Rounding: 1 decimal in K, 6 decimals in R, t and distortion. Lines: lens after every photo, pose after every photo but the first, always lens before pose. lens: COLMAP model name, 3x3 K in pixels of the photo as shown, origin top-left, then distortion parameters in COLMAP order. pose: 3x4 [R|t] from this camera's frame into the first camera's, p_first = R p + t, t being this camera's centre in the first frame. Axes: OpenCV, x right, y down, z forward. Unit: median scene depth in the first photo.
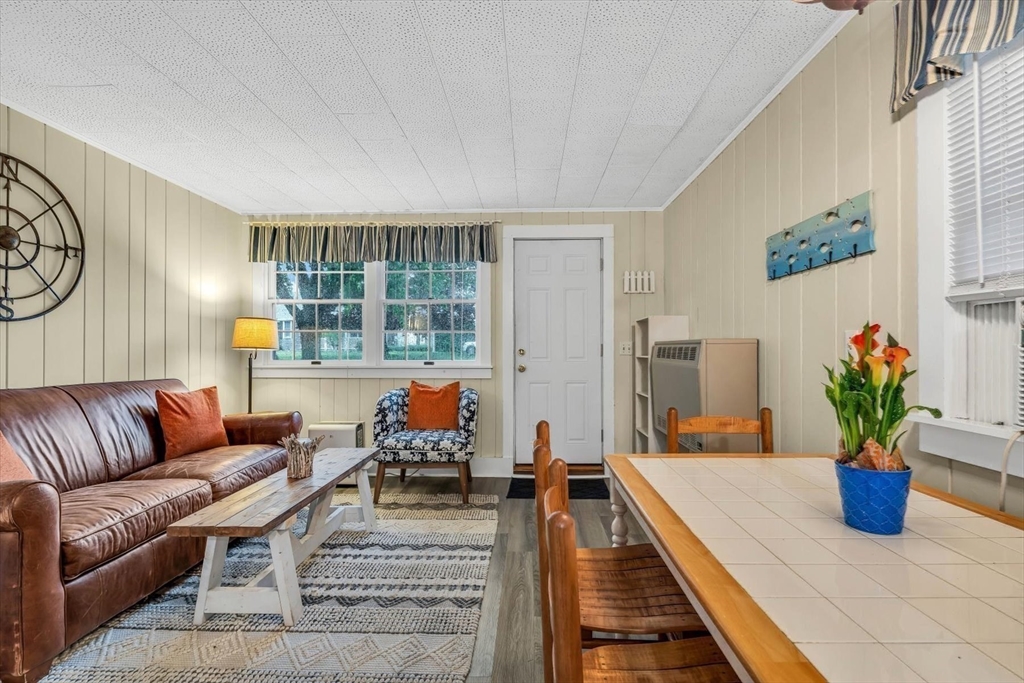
lens RADIAL K [[471.3, 0, 543.0], [0, 471.3, 347.4], [0, 0, 1]] dist [-0.006397, -0.000082]
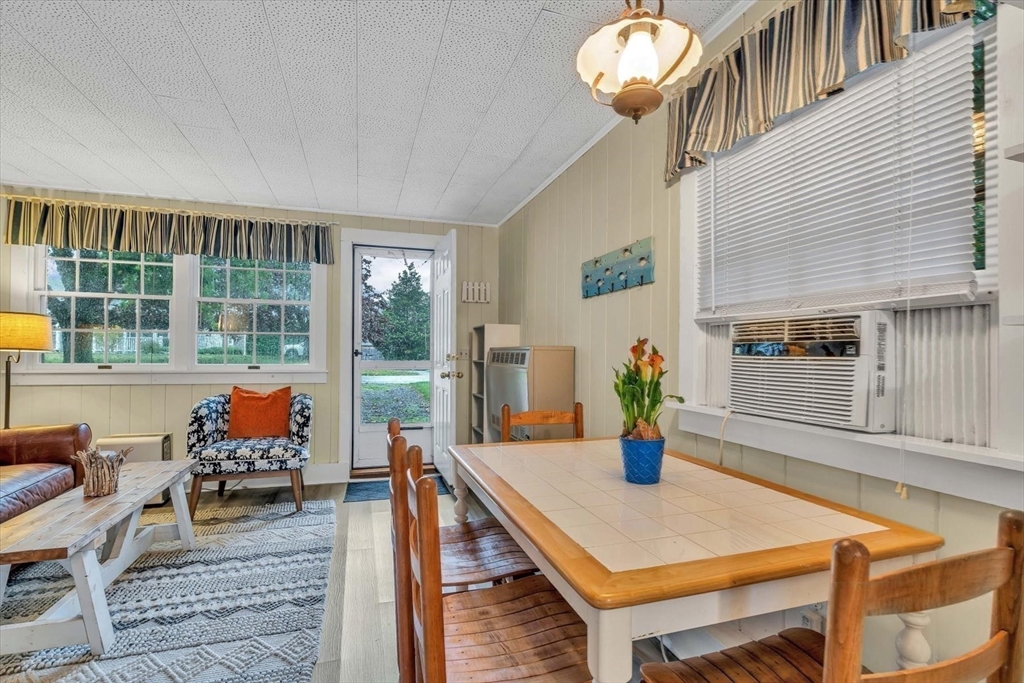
lens RADIAL K [[468.9, 0, 543.3], [0, 468.9, 354.2], [0, 0, 1]] dist [-0.003399, -0.001021]
pose [[0.939093, 0.008370, 0.343561, -0.032857], [-0.009789, 0.999949, 0.002397, -0.000848], [-0.343524, -0.005615, 0.939127, -0.106269]]
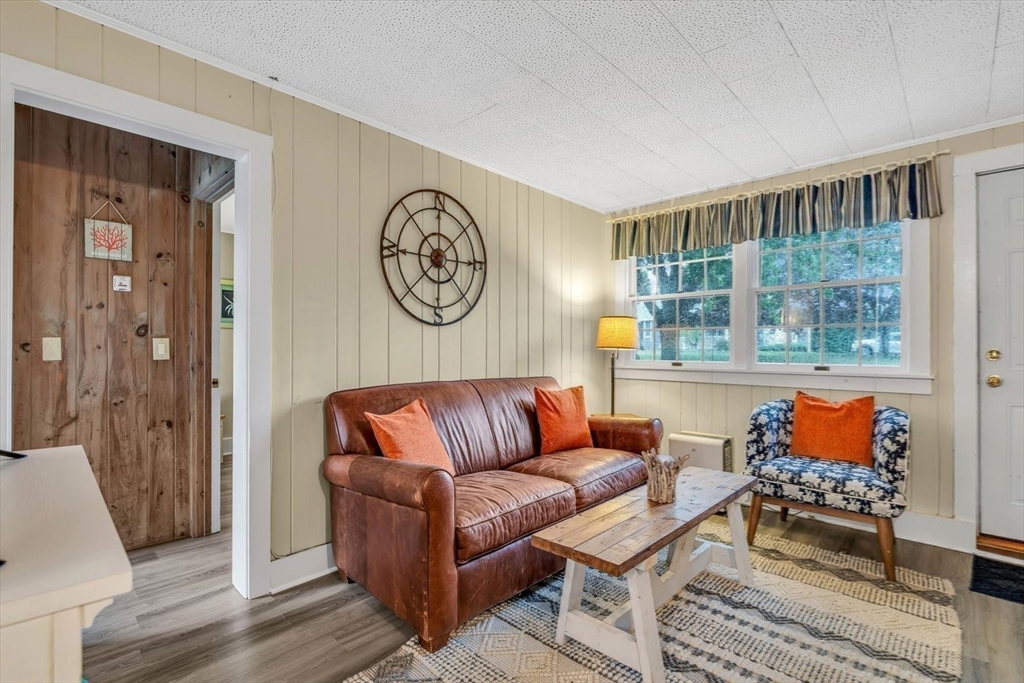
lens RADIAL K [[477.8, 0, 513.0], [0, 477.8, 343.2], [0, 0, 1]] dist [-0.004937, -0.001218]
pose [[0.715766, -0.004660, -0.698324, -0.098320], [-0.000354, 0.999975, -0.007035, -0.000845], [0.698340, 0.005282, 0.715747, 0.182360]]
